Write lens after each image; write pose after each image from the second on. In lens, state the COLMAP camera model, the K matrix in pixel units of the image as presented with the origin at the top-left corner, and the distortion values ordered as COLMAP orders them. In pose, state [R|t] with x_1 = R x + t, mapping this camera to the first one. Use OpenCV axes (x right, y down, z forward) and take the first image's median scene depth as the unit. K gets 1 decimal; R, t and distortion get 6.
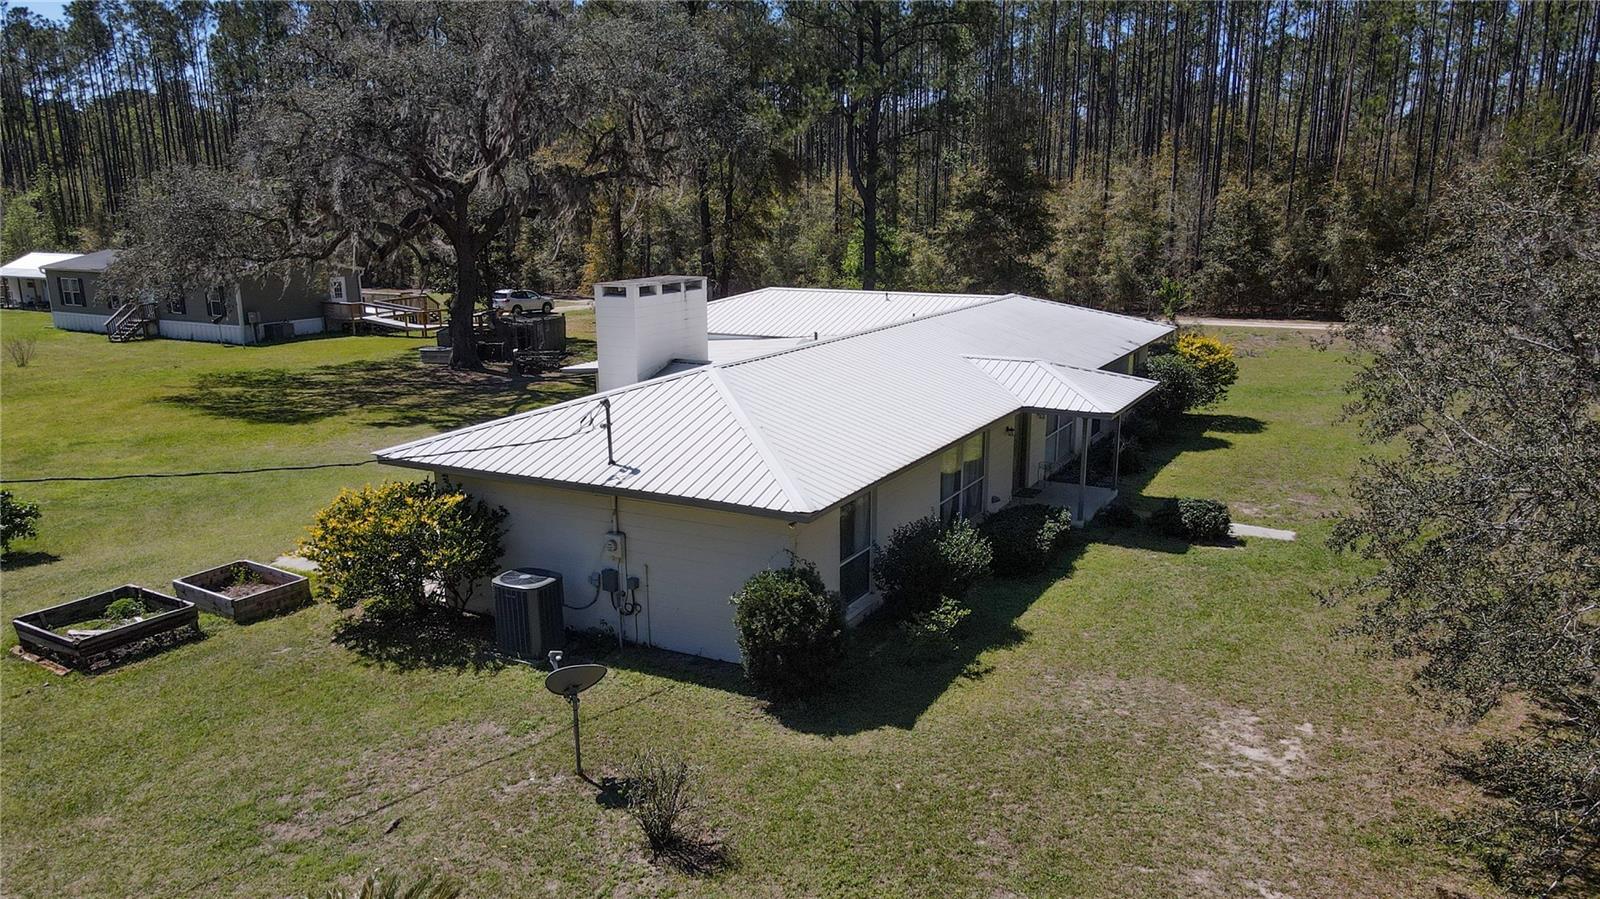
lens RADIAL K [[1165.0, 0, 820.4], [0, 1165.0, 511.8], [0, 0, 1]] dist [0.002471, 0.031695]
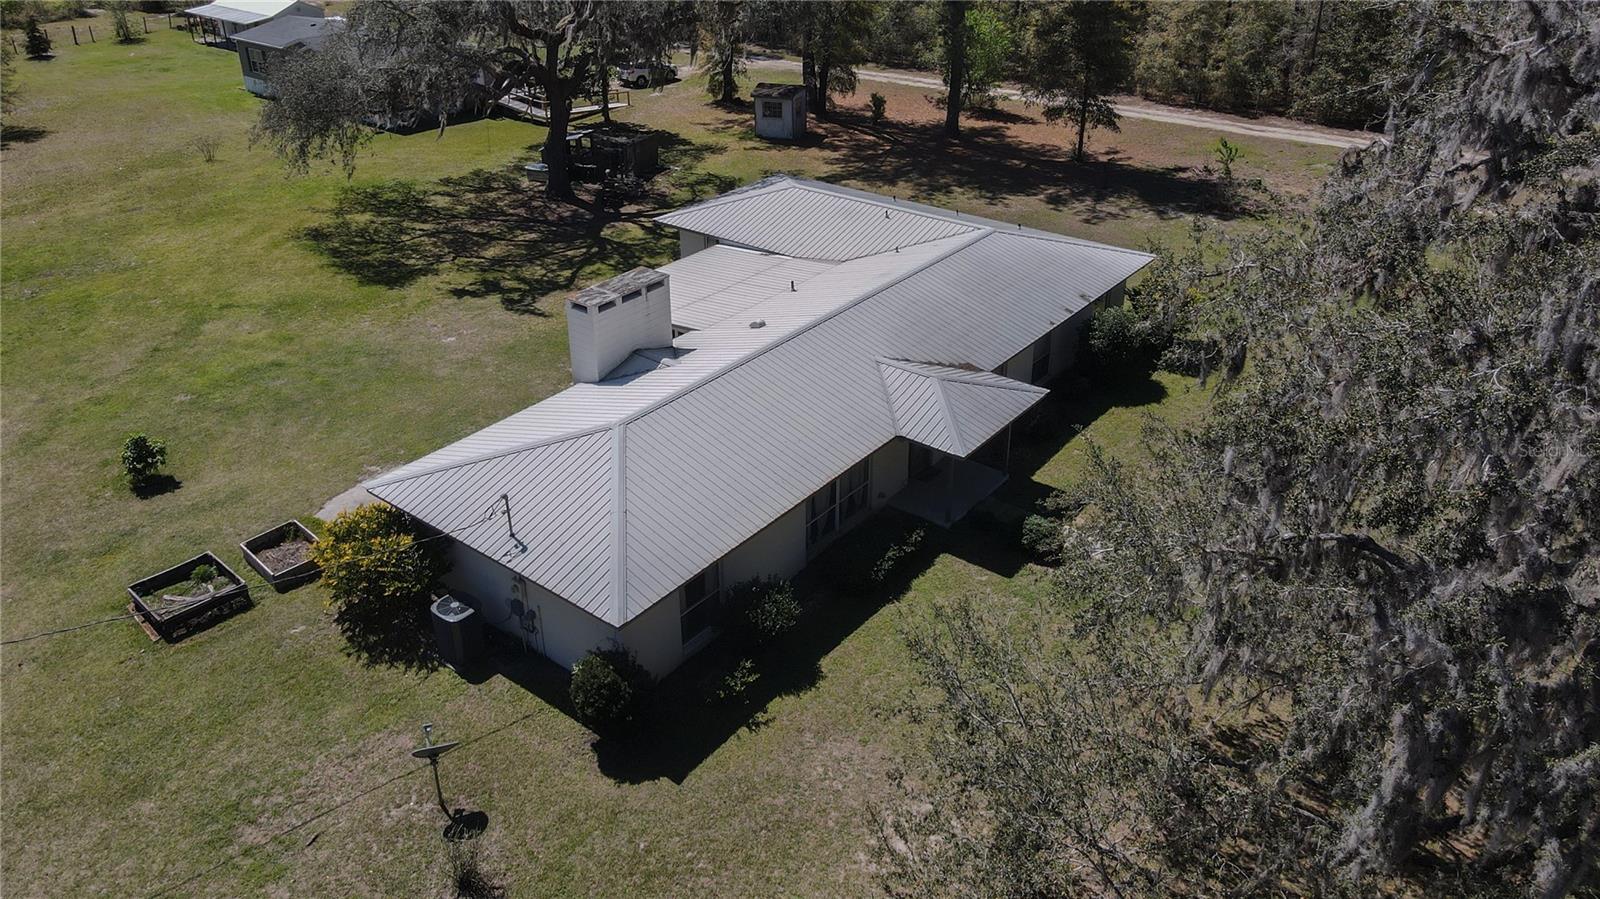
lens RADIAL K [[1149.8, 0, 804.1], [0, 1149.8, 385.4], [0, 0, 1]] dist [0.017757, 0.007936]
pose [[0.984611, 0.076923, -0.156920, 0.349478], [-0.047702, 0.982118, 0.182125, -0.470279], [0.168123, -0.171837, 0.970673, -0.208907]]
